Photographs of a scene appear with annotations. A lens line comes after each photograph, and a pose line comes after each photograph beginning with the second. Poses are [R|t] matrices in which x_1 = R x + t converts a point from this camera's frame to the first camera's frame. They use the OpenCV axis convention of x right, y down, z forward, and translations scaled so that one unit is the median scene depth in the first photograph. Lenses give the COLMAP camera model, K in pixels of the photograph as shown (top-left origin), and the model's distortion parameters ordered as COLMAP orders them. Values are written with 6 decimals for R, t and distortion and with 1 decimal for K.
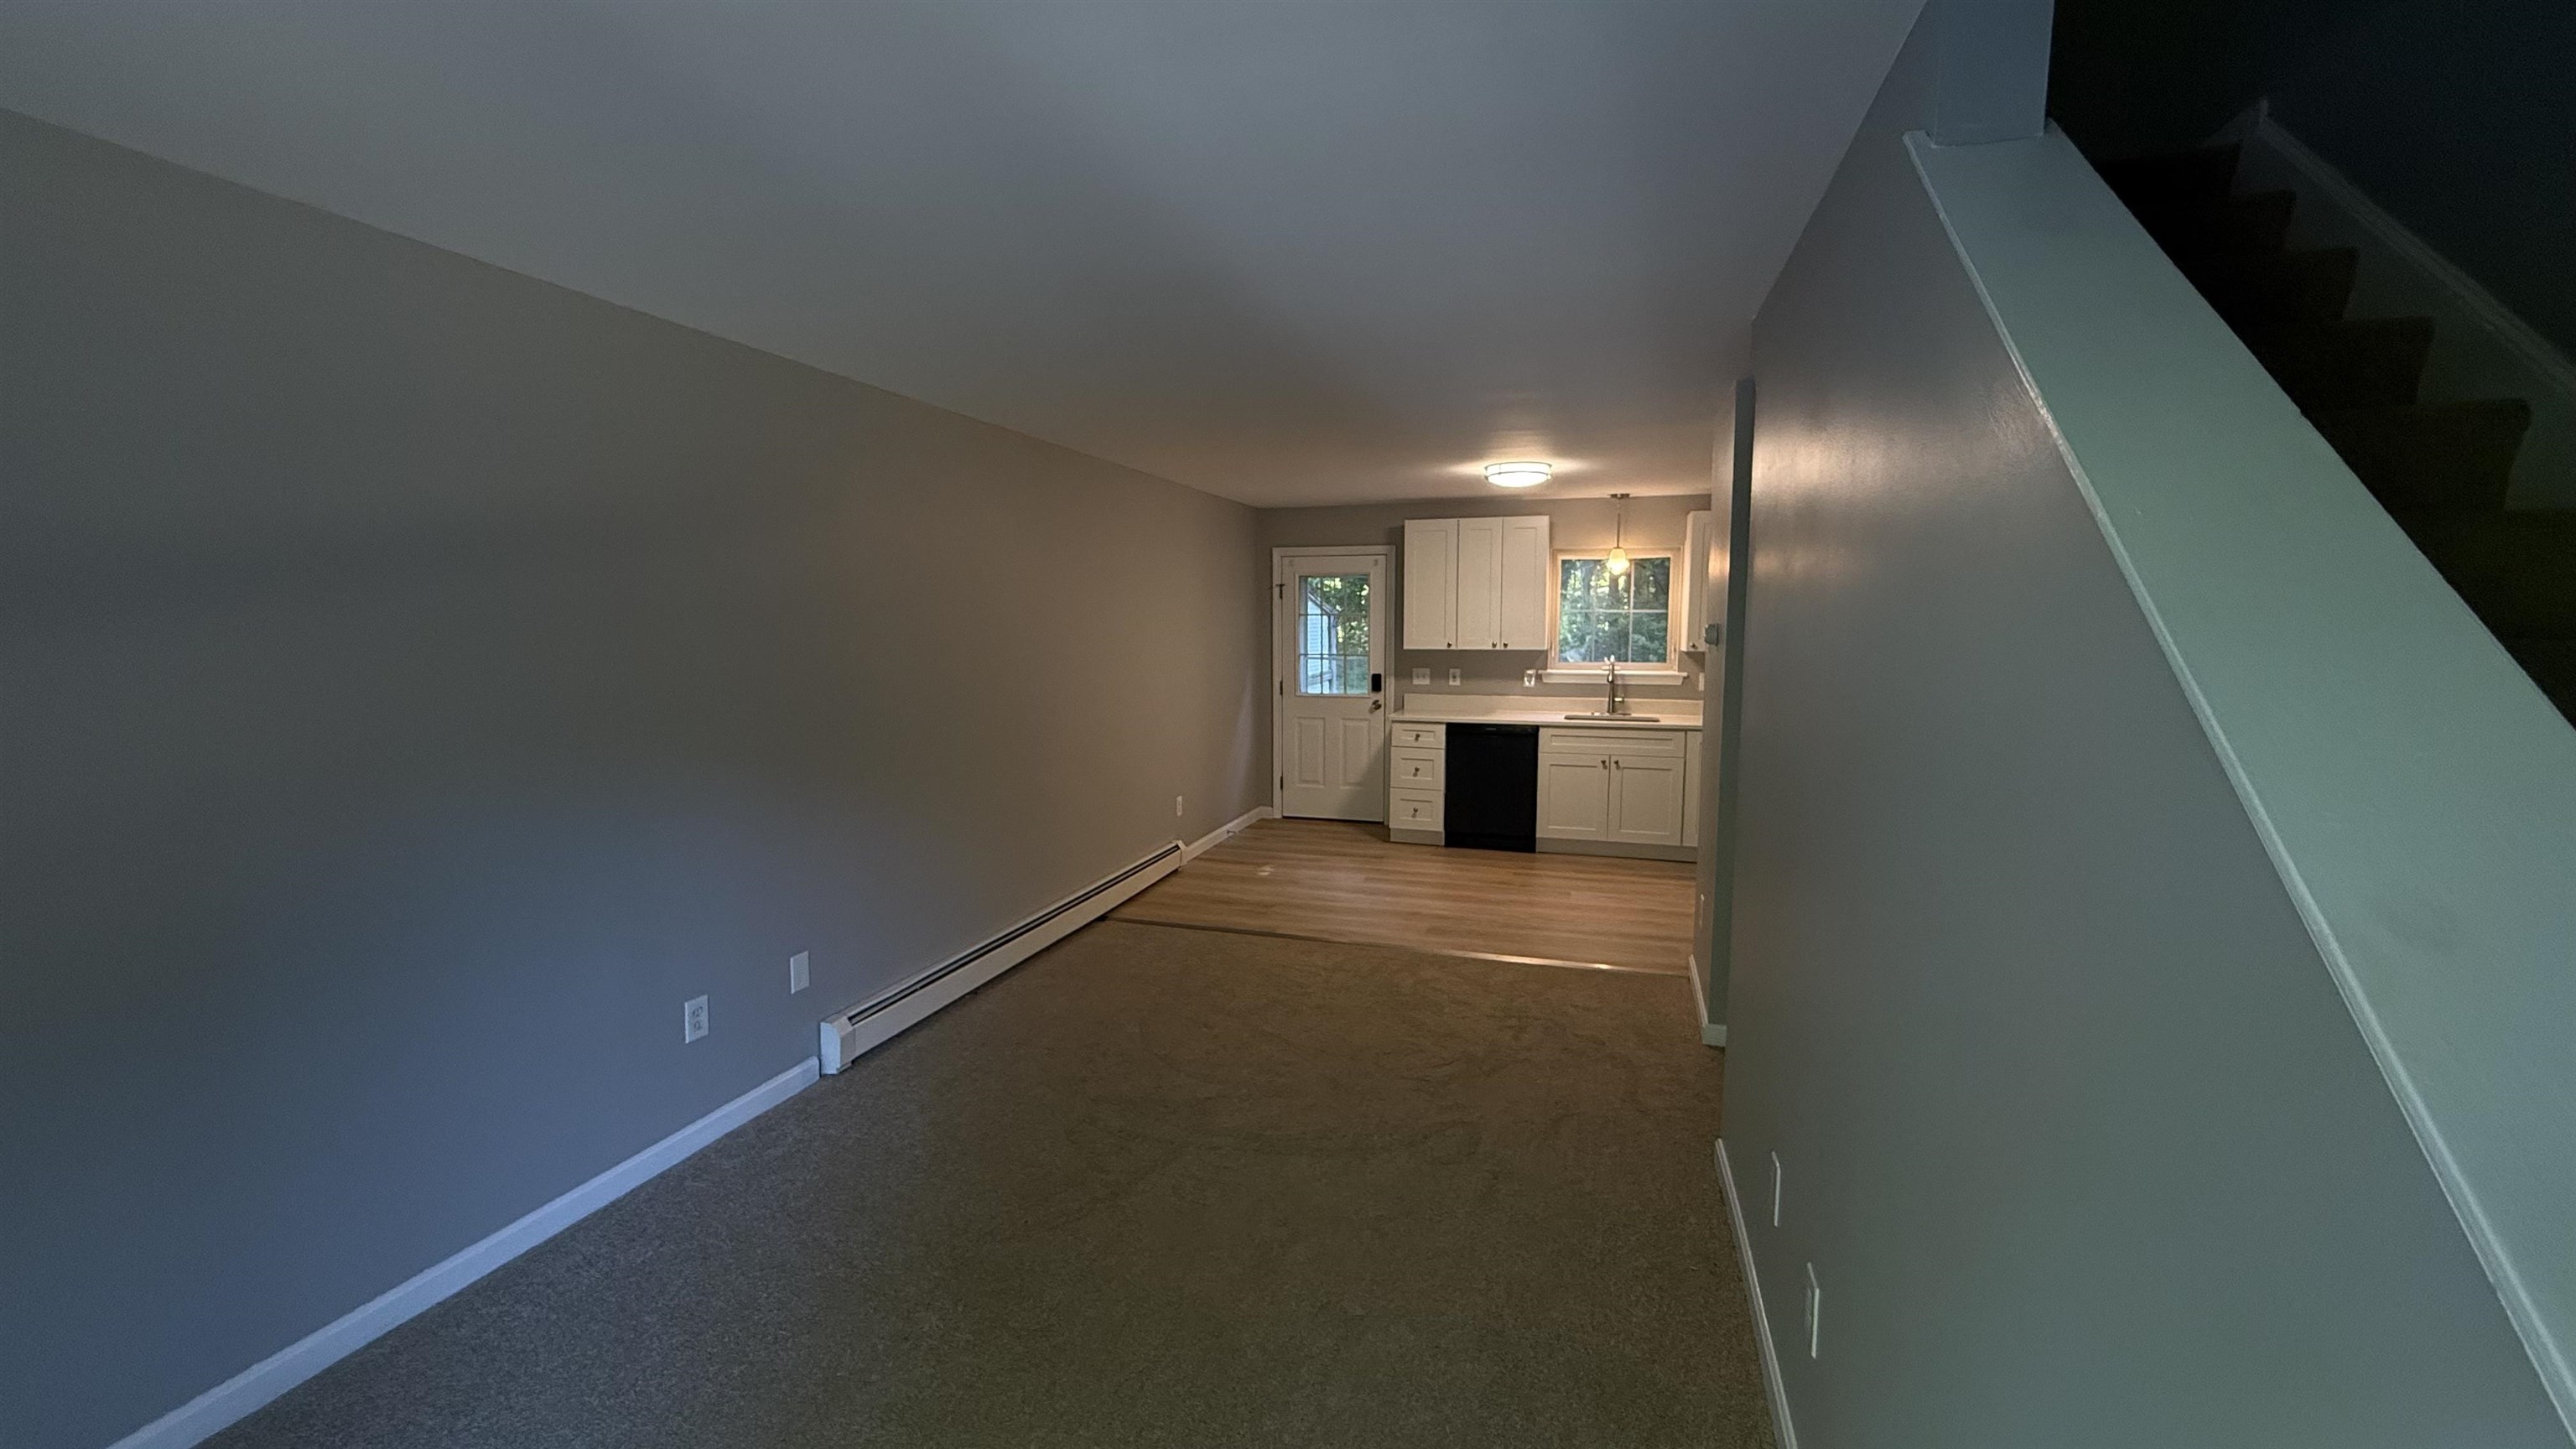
lens RADIAL K [[1025.8, 0, 1281.2], [0, 1025.8, 728.3], [0, 0, 1]] dist [-0.000892, 0.000295]
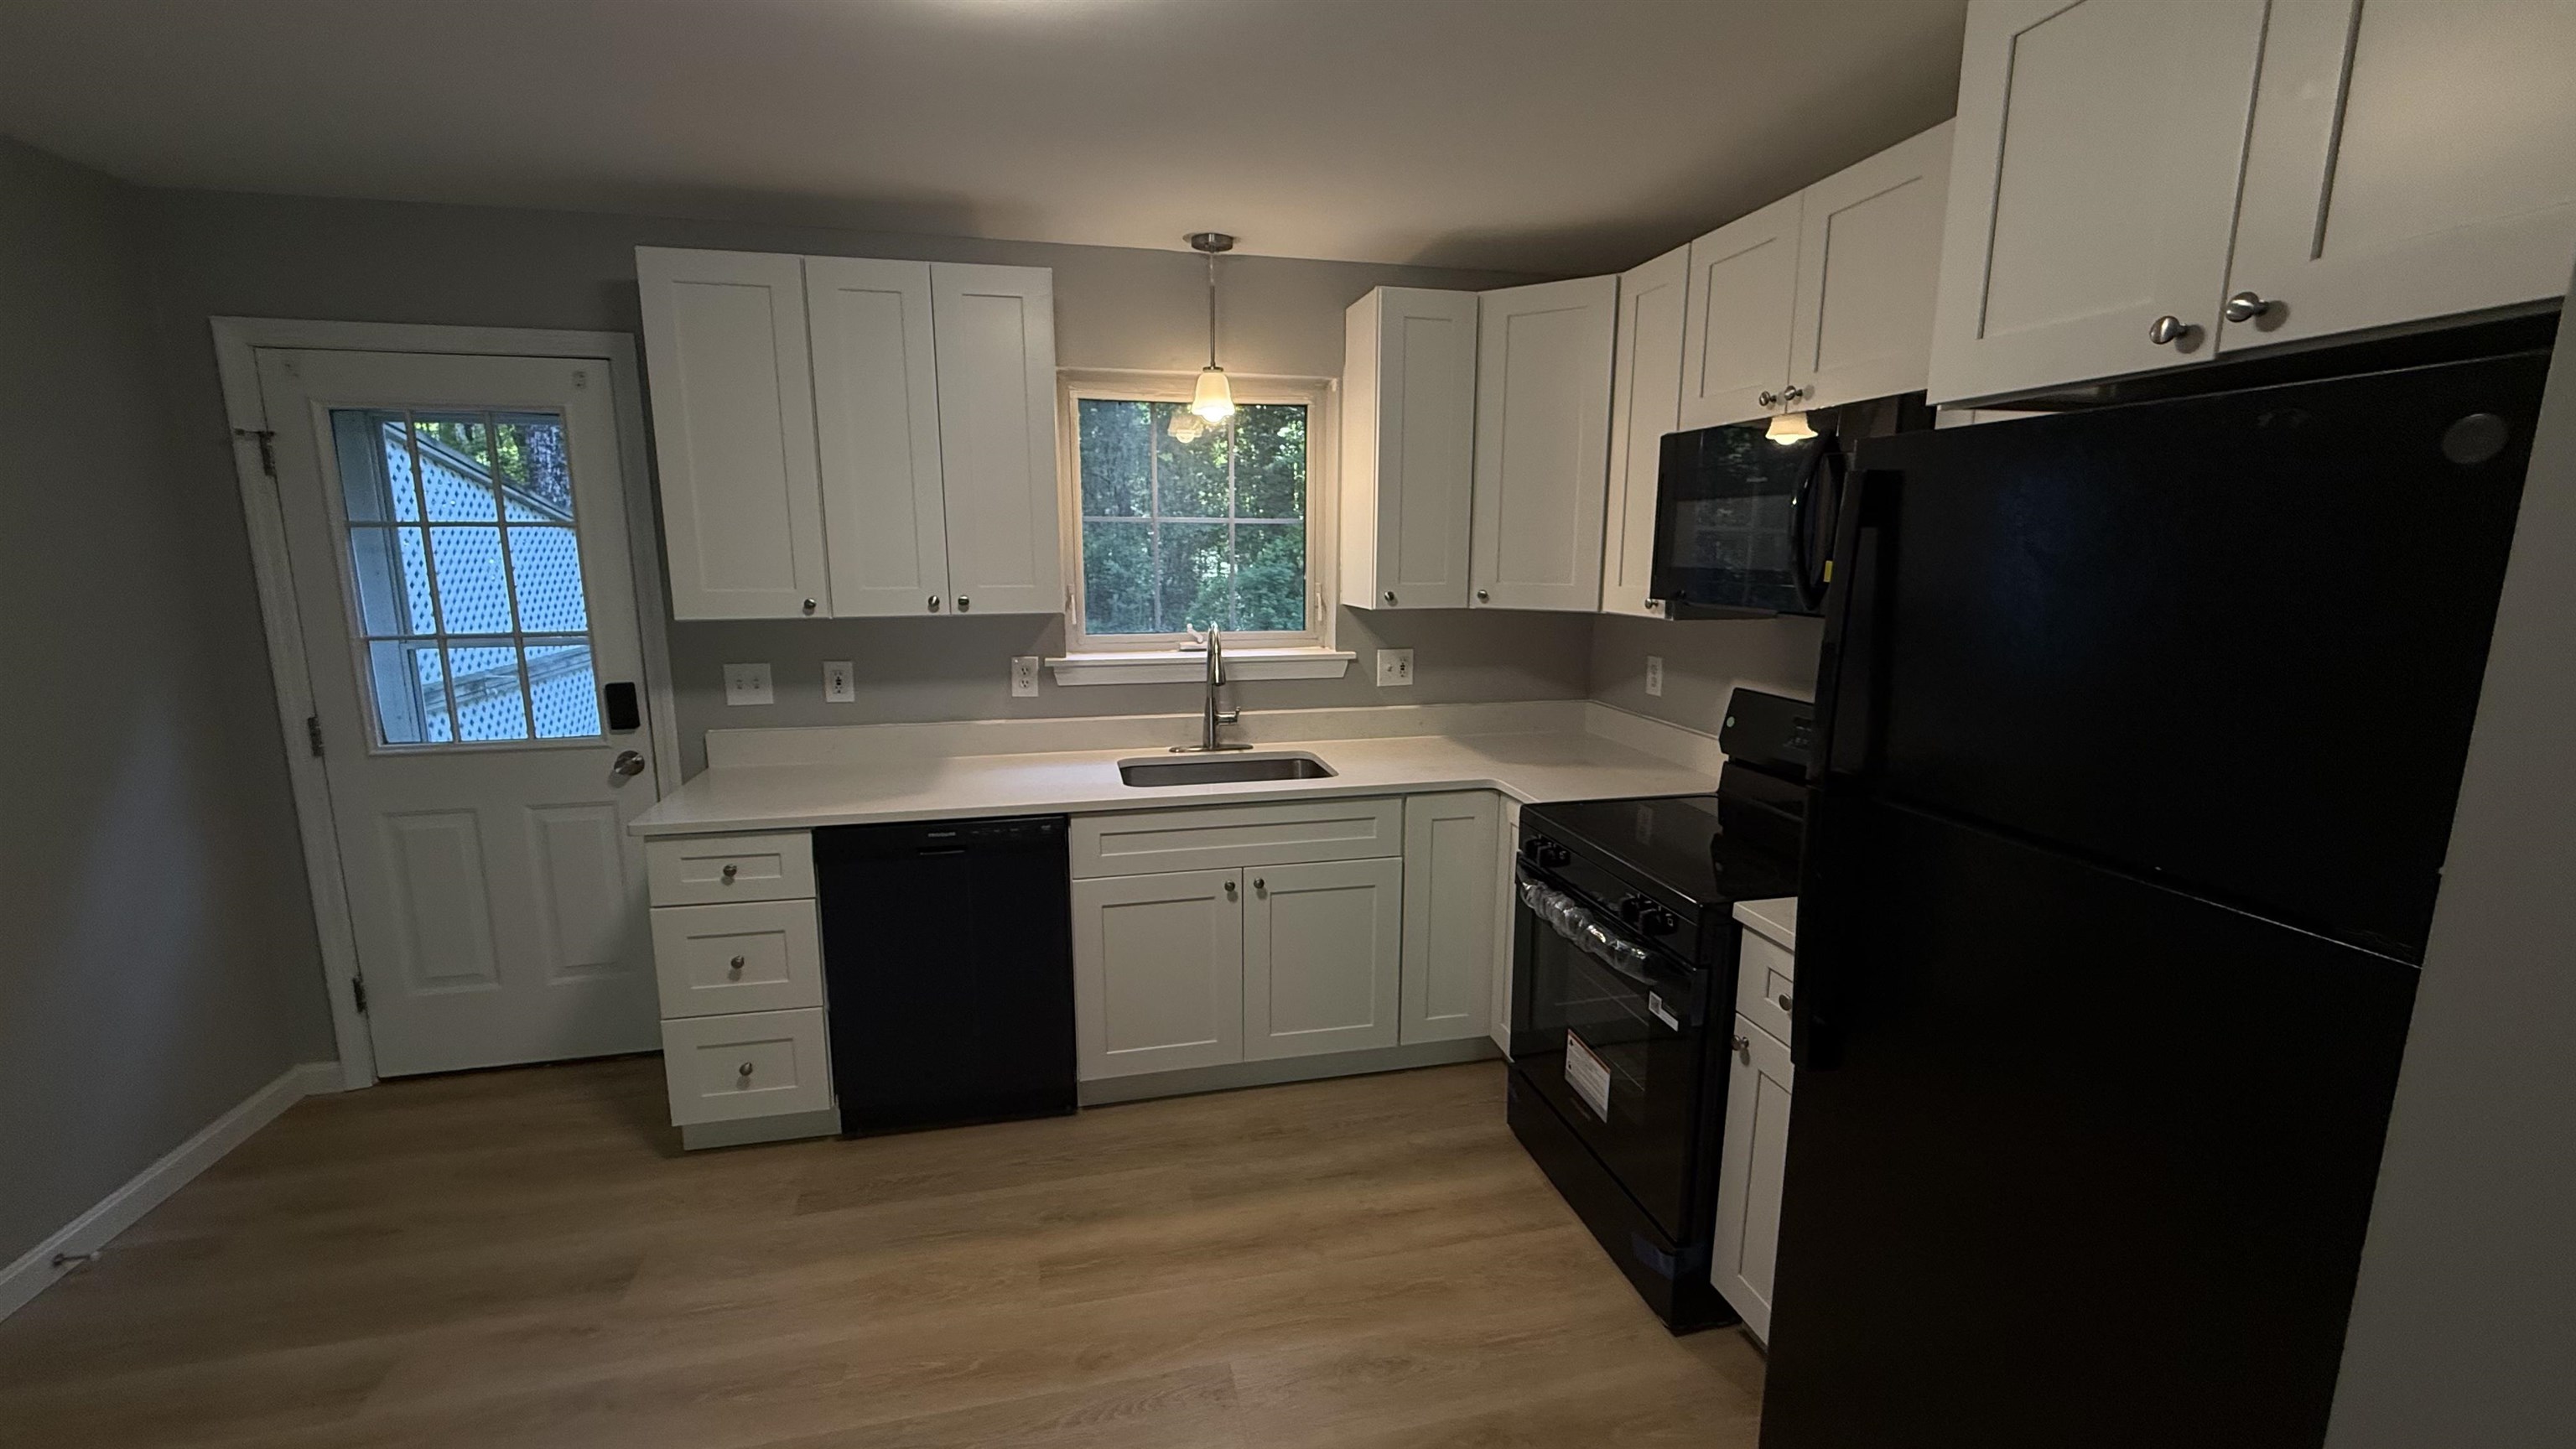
lens RADIAL K [[1025.8, 0, 1282.3], [0, 1025.8, 723.8], [0, 0, 1]] dist [-0.000892, 0.000295]
pose [[0.865486, -0.087804, 0.493179, 0.127046], [0.053727, 0.995110, 0.082879, -0.061168], [-0.498044, -0.045234, 0.865971, 0.597904]]
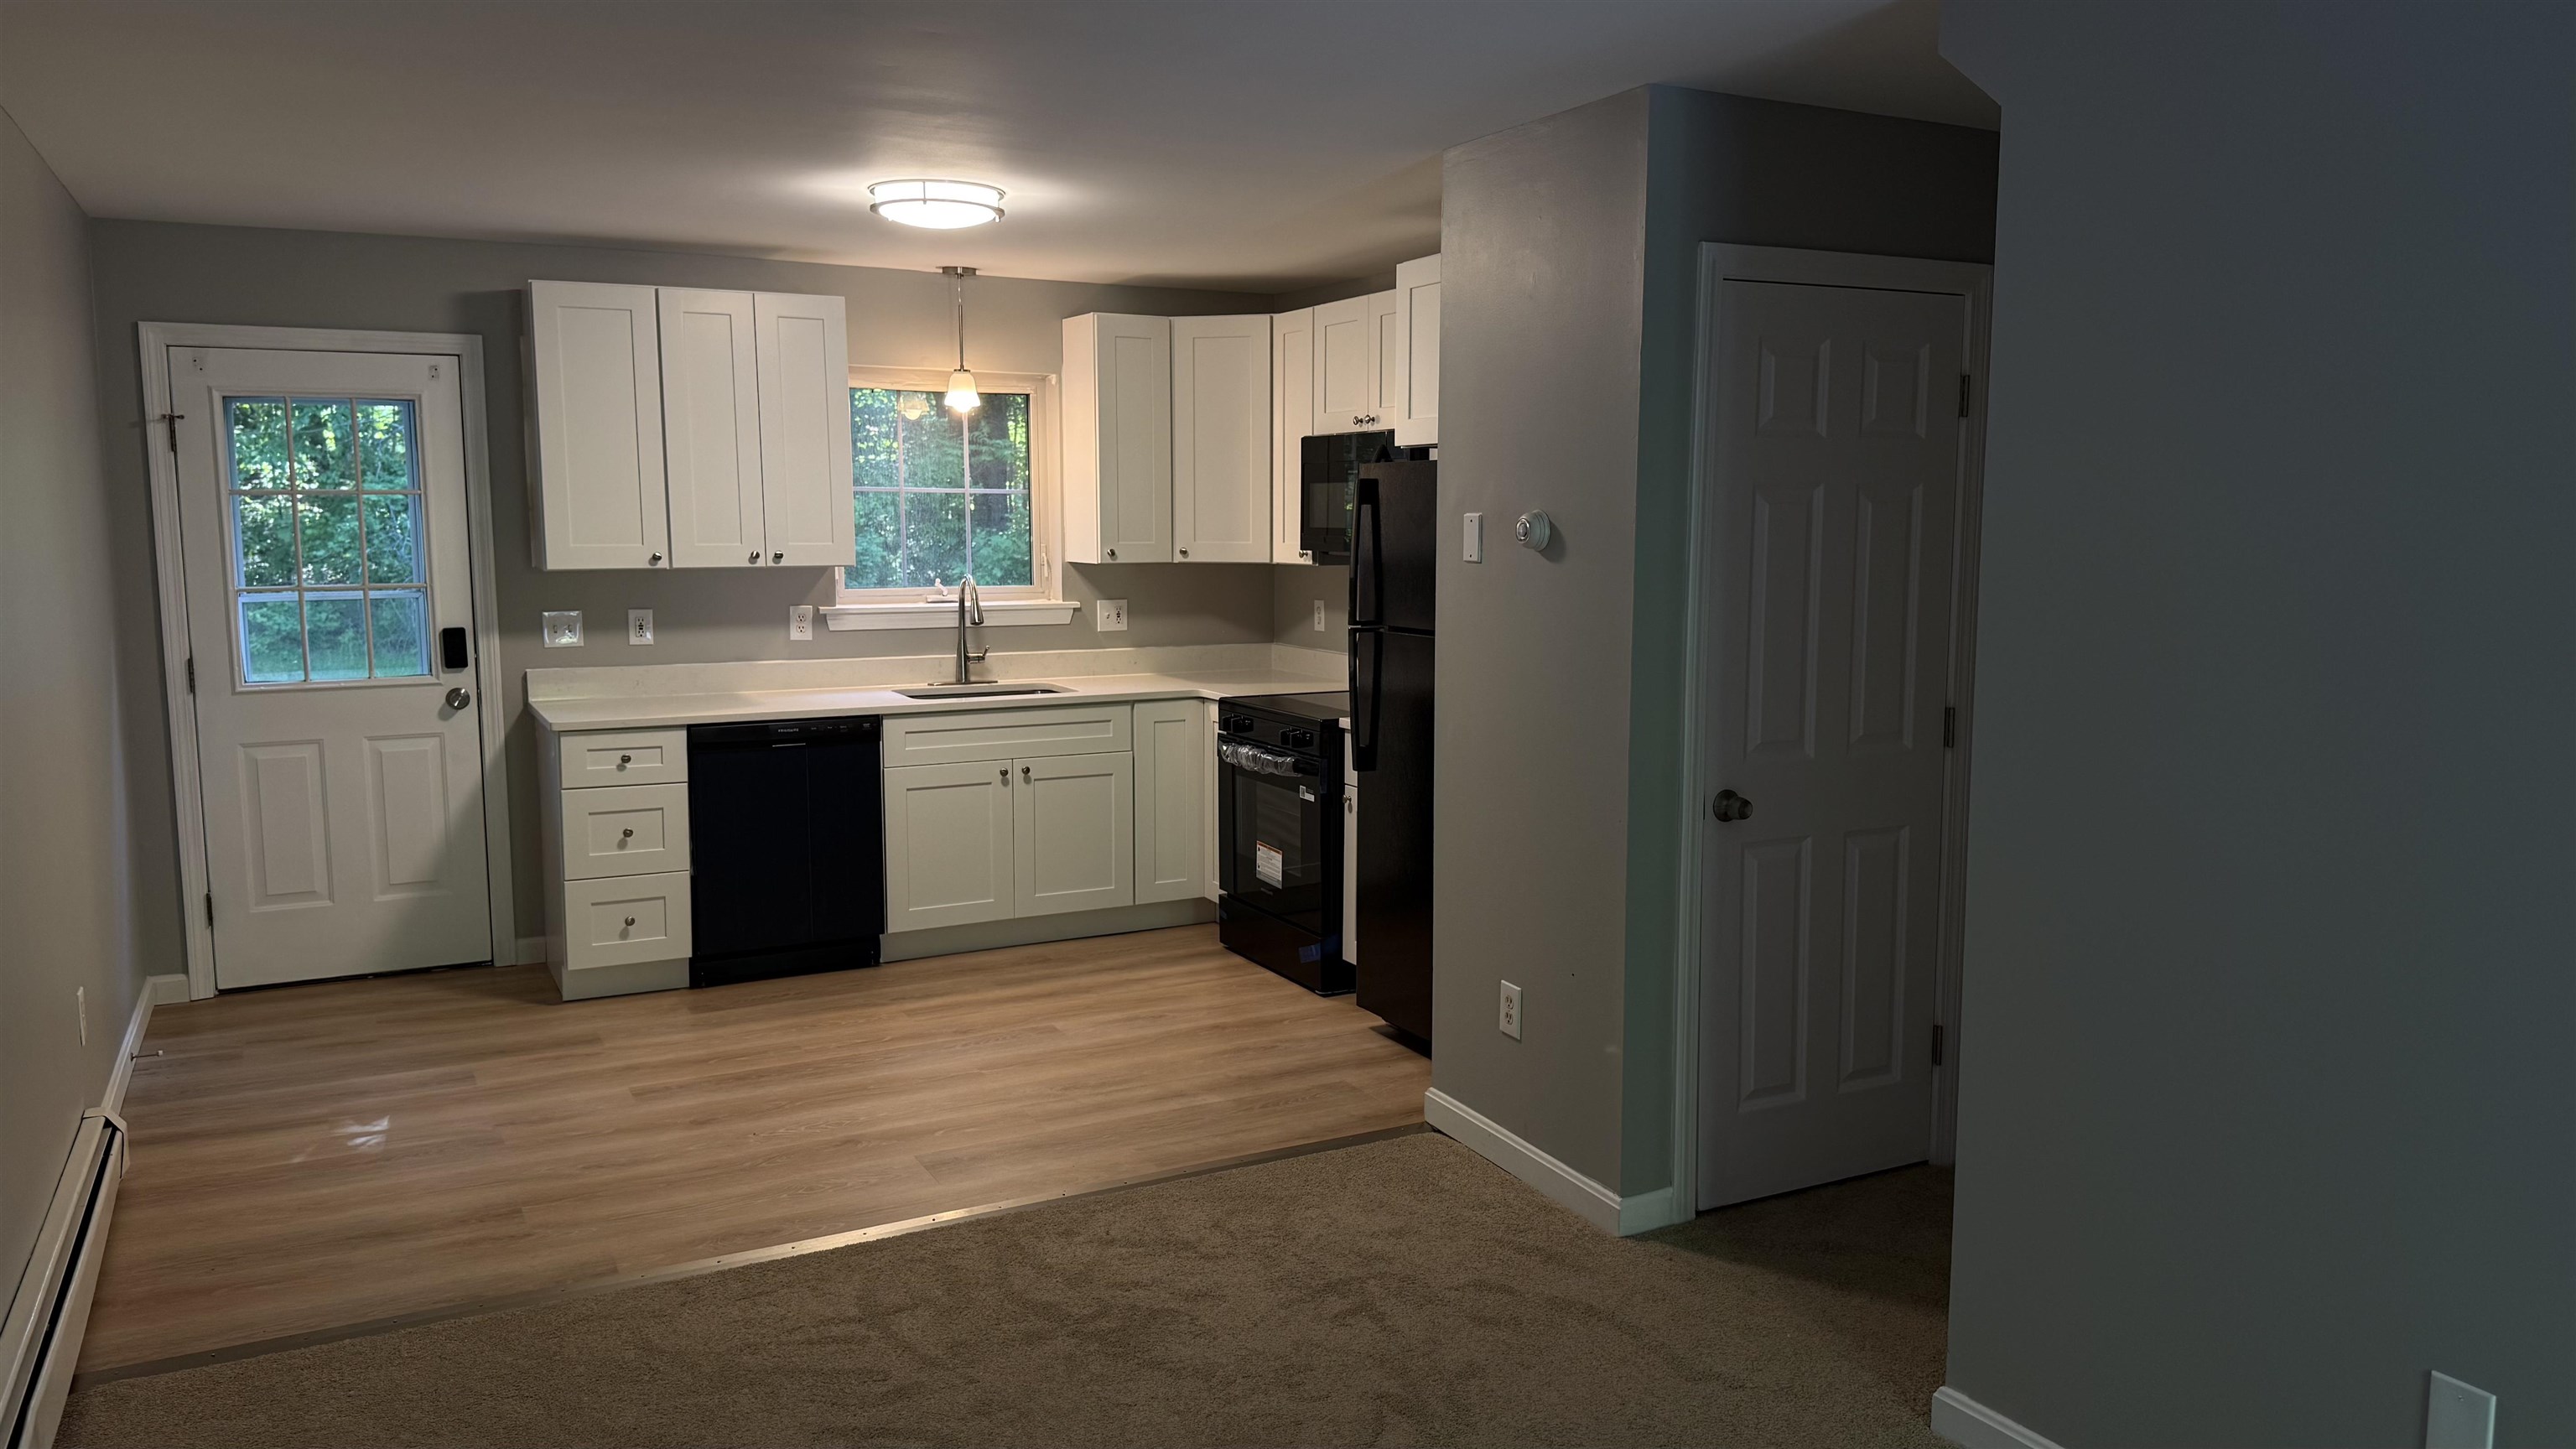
lens RADIAL K [[1780.7, 0, 1317.6], [0, 1780.7, 736.3], [0, 0, 1]] dist [0.051770, -0.092956]
pose [[0.693216, -0.090508, 0.715024, -0.220129], [0.074818, 0.995761, 0.053508, -0.022061], [-0.716836, 0.016405, 0.697049, 0.221120]]
